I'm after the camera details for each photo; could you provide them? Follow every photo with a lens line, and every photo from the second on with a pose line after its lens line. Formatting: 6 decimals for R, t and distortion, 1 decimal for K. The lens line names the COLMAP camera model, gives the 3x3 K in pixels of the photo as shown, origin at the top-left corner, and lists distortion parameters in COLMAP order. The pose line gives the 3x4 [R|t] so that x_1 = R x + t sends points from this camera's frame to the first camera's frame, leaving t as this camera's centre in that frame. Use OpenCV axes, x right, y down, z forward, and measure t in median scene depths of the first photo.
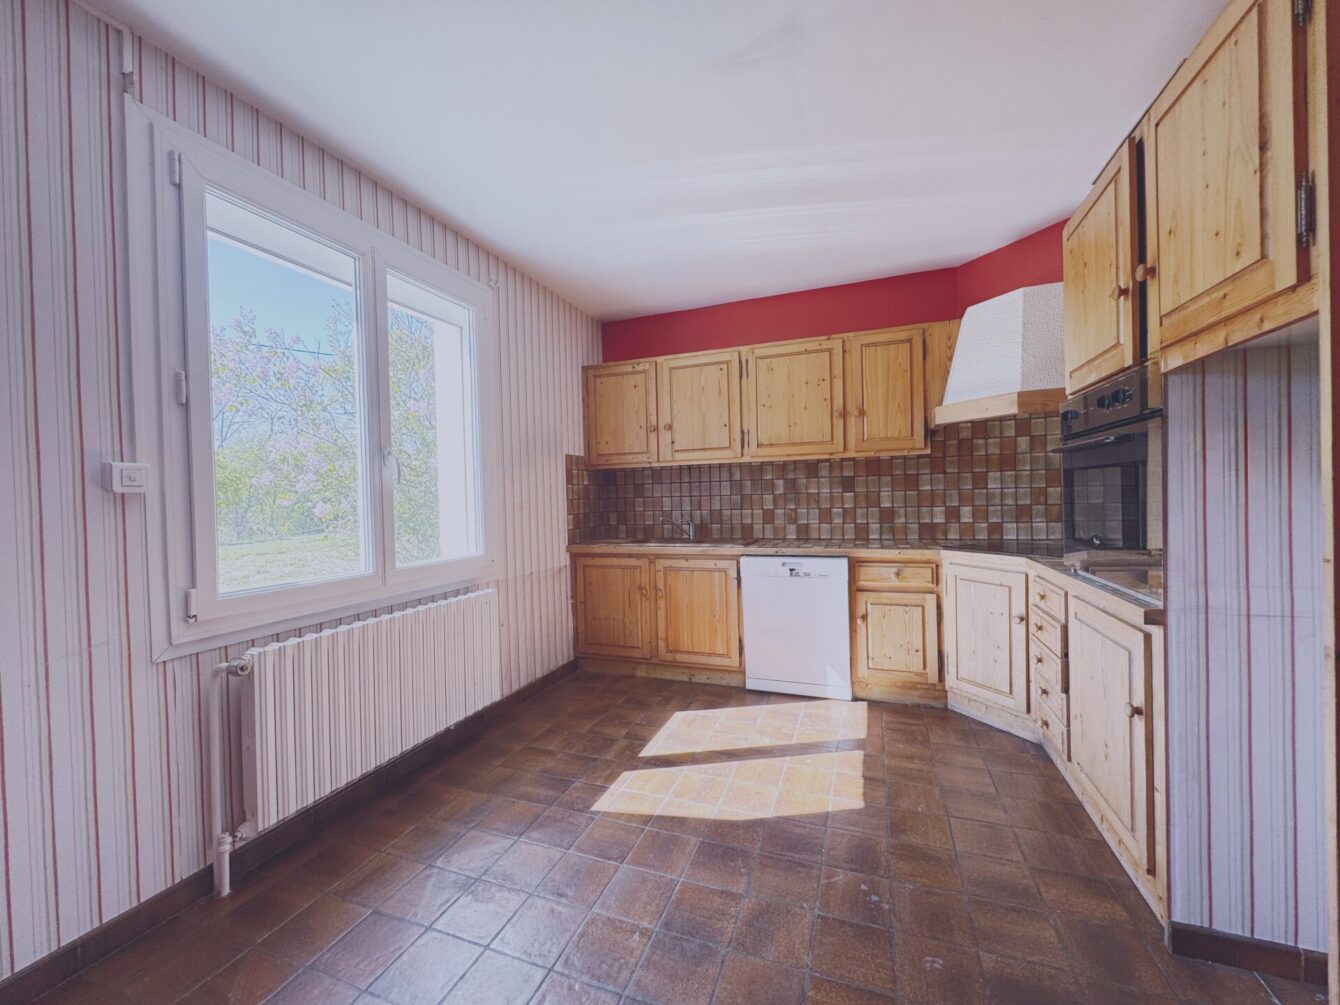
lens RADIAL K [[533.0, 0, 671.4], [0, 533.0, 500.9], [0, 0, 1]] dist [0.001606, 0.000131]
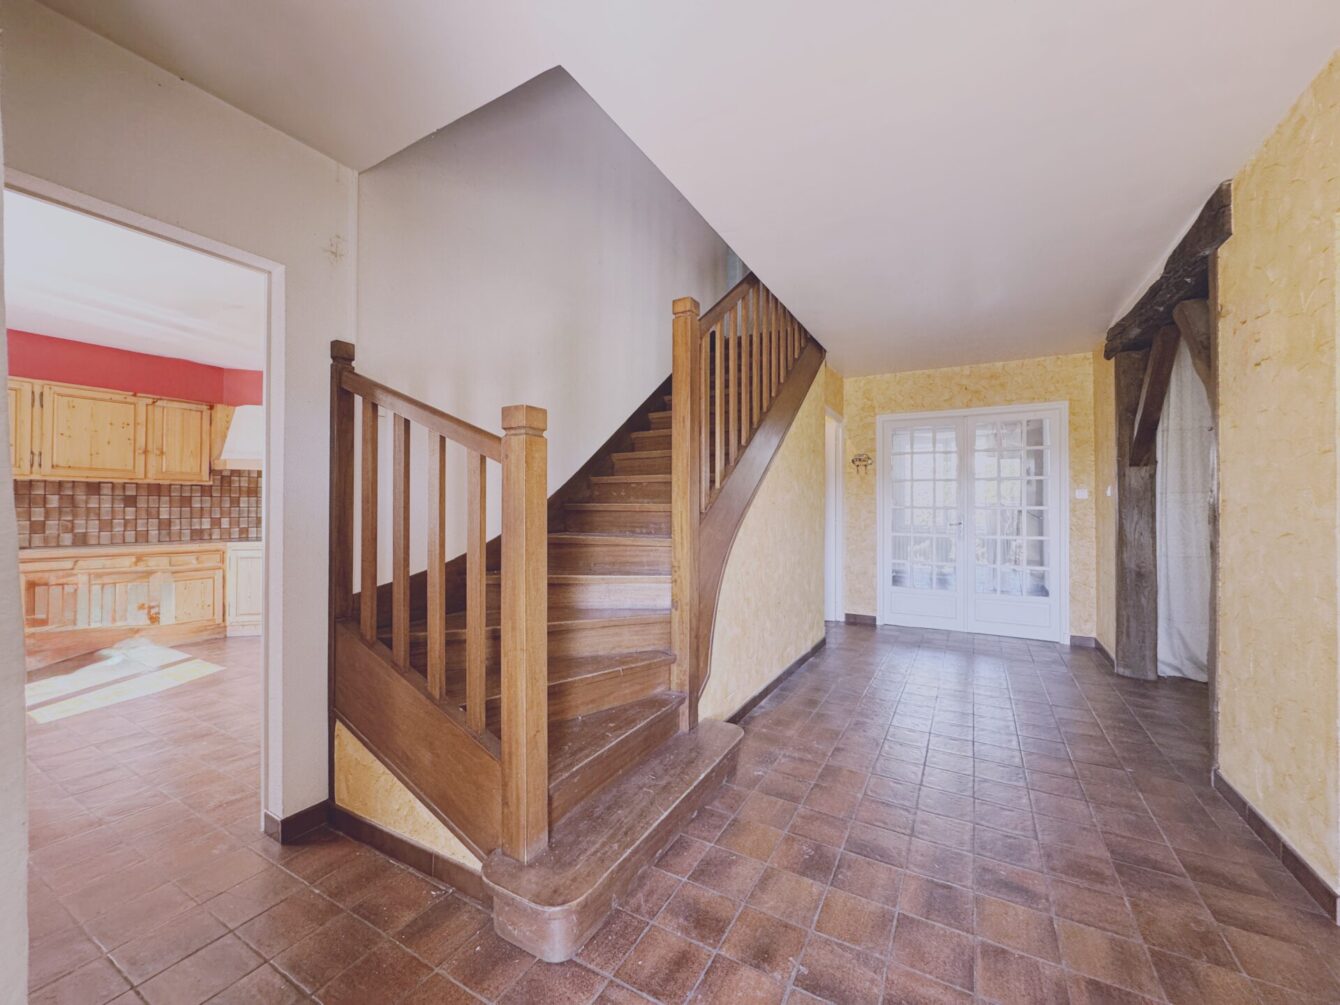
lens RADIAL K [[533.0, 0, 671.6], [0, 533.0, 502.4], [0, 0, 1]] dist [0.001606, 0.000131]
pose [[0.149313, 0.030340, 0.988324, -0.832522], [0.001626, 0.999520, -0.030929, 0.015829], [-0.988789, 0.006225, 0.149192, -0.564916]]
